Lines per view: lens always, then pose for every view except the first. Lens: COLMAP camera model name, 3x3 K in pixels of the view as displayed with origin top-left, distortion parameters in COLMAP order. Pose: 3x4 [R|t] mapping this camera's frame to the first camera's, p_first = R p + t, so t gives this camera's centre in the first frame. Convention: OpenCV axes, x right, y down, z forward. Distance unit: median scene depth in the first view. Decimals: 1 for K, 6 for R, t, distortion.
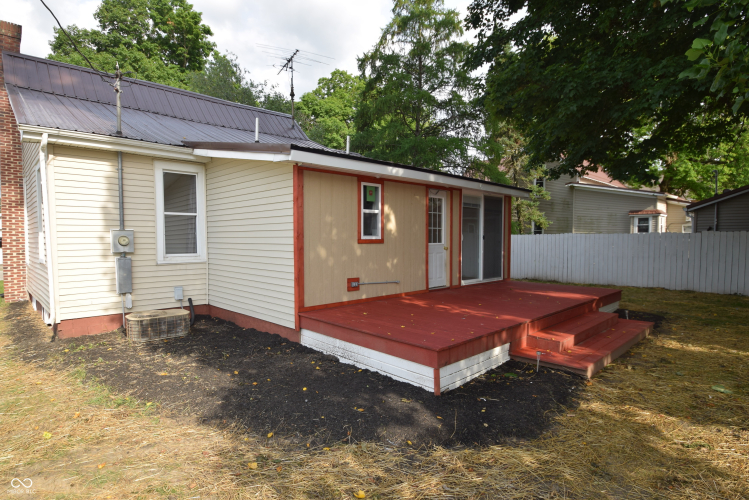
lens RADIAL K [[399.0, 0, 368.8], [0, 399.0, 253.5], [0, 0, 1]] dist [-0.016395, -0.002070]
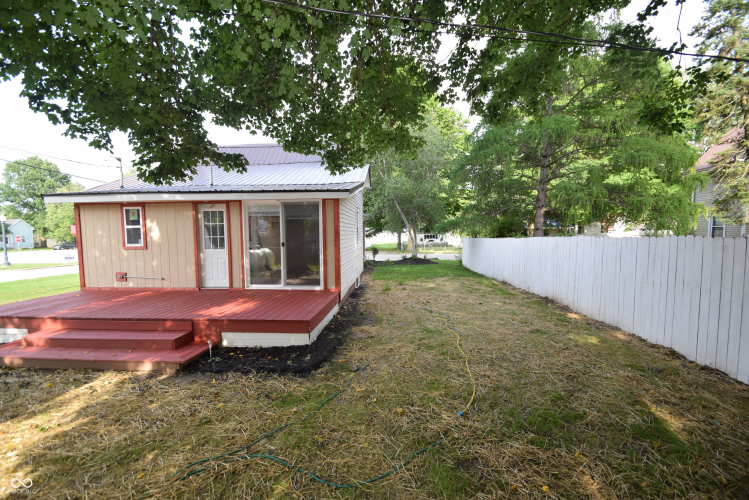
lens RADIAL K [[326.6, 0, 375.5], [0, 326.6, 254.4], [0, 0, 1]] dist [-0.001418, -0.008022]
pose [[0.680165, 0.052064, -0.731208, 1.432069], [-0.024631, 0.998535, 0.048187, -0.082098], [0.732645, -0.014764, 0.680451, 0.821761]]
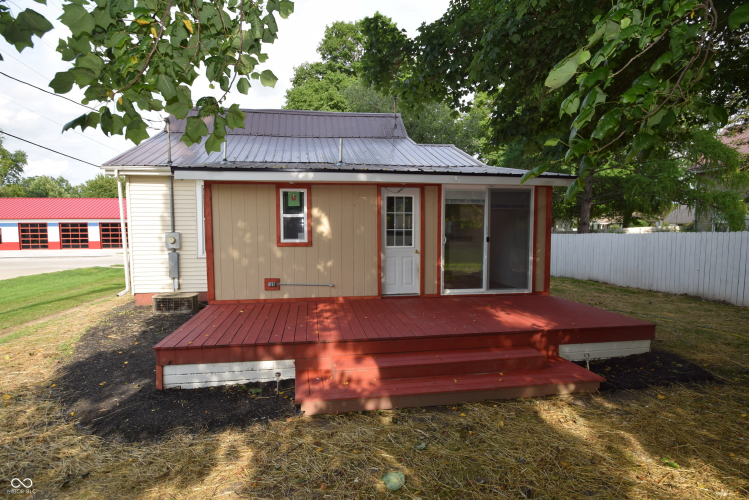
lens RADIAL K [[399.0, 0, 366.4], [0, 399.0, 253.8], [0, 0, 1]] dist [-0.016395, -0.002070]
pose [[0.827659, 0.033586, -0.560226, 0.735100], [-0.020906, 0.999360, 0.029027, -0.039356], [0.560842, -0.012313, 0.827831, 0.237145]]
